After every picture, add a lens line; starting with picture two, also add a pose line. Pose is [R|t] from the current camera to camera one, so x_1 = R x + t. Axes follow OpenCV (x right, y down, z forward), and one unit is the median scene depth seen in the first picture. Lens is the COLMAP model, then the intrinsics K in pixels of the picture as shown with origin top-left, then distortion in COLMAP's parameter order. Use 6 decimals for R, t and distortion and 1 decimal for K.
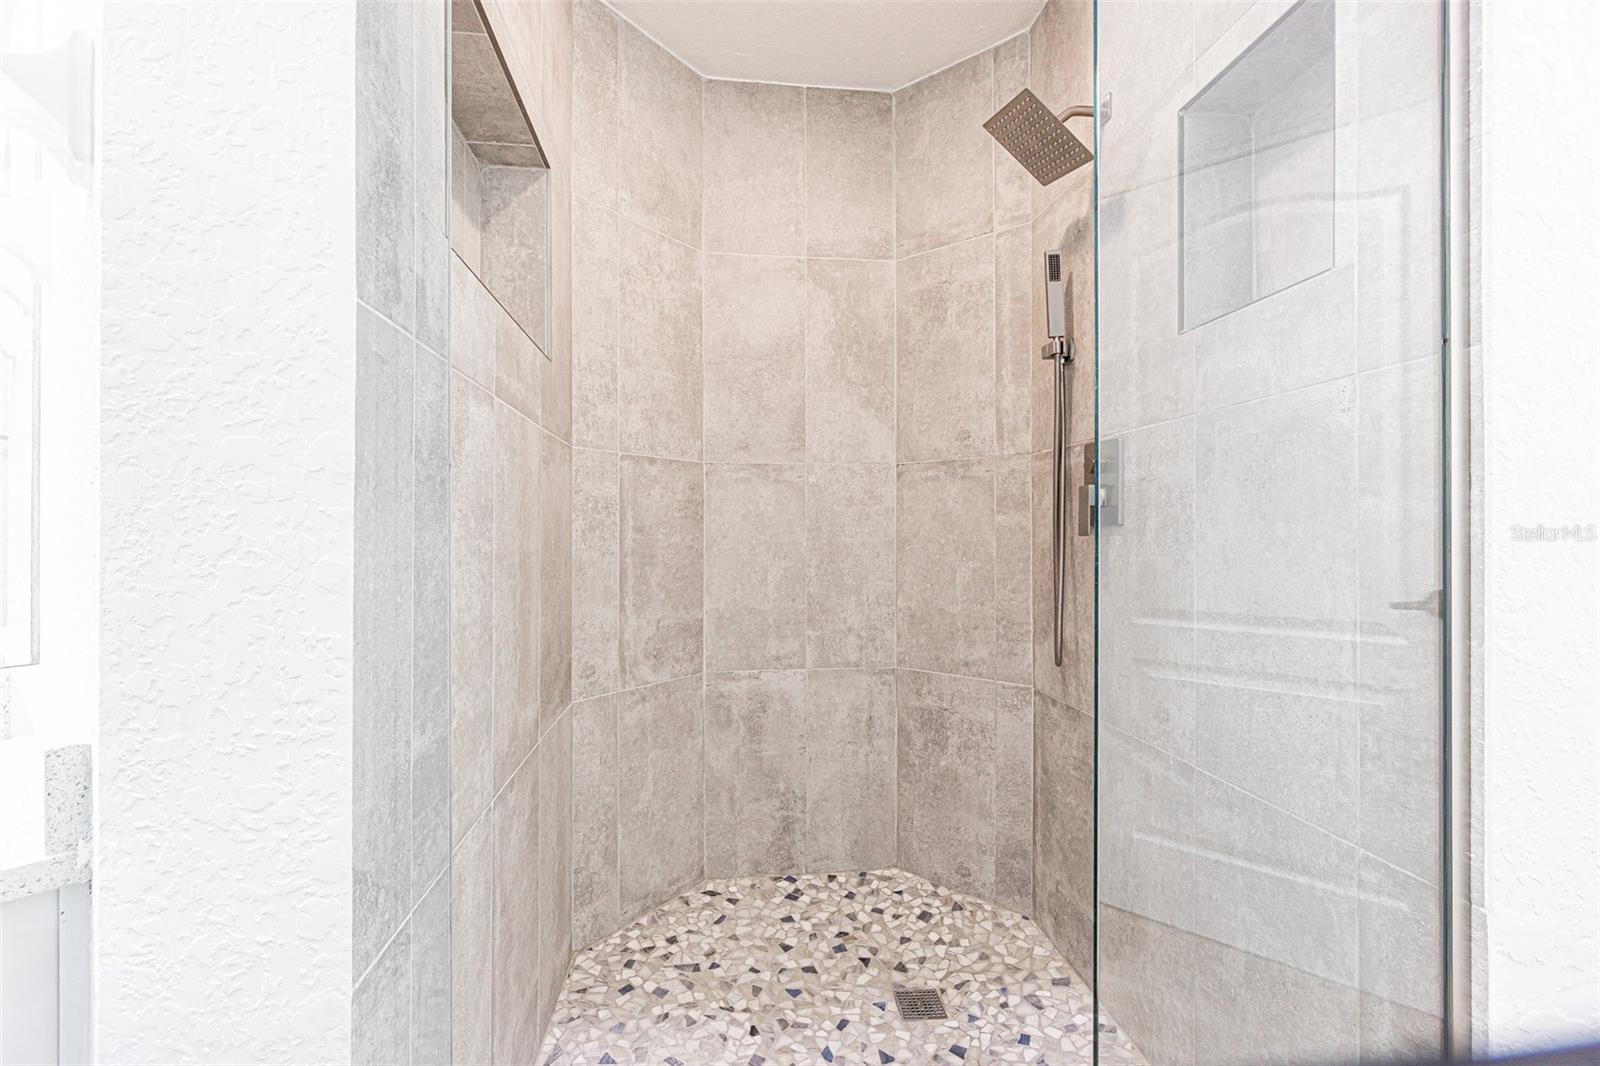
lens RADIAL K [[695.2, 0, 789.7], [0, 695.2, 529.2], [0, 0, 1]] dist [-0.008900, 0.000777]
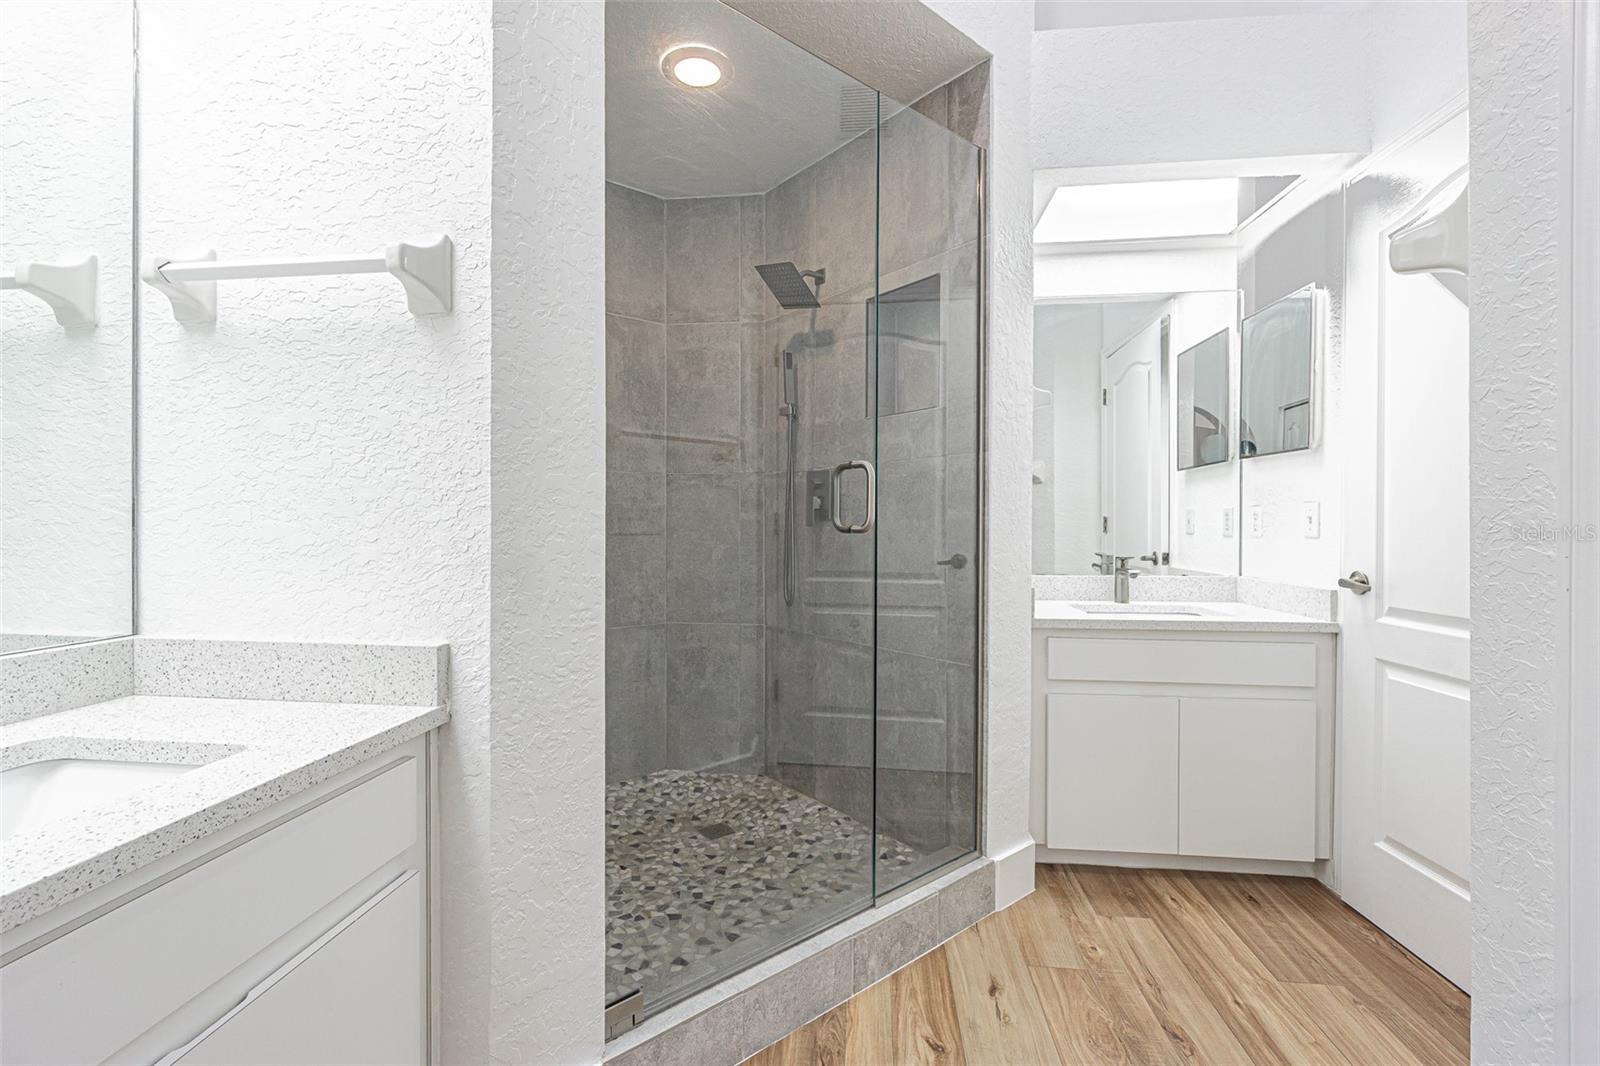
lens RADIAL K [[695.2, 0, 816.8], [0, 695.2, 526.2], [0, 0, 1]] dist [-0.008900, 0.000777]
pose [[0.825973, -0.000280, 0.563710, -0.426170], [-0.003837, 0.999974, 0.006120, -0.000724], [-0.563697, -0.007218, 0.825950, -0.338158]]
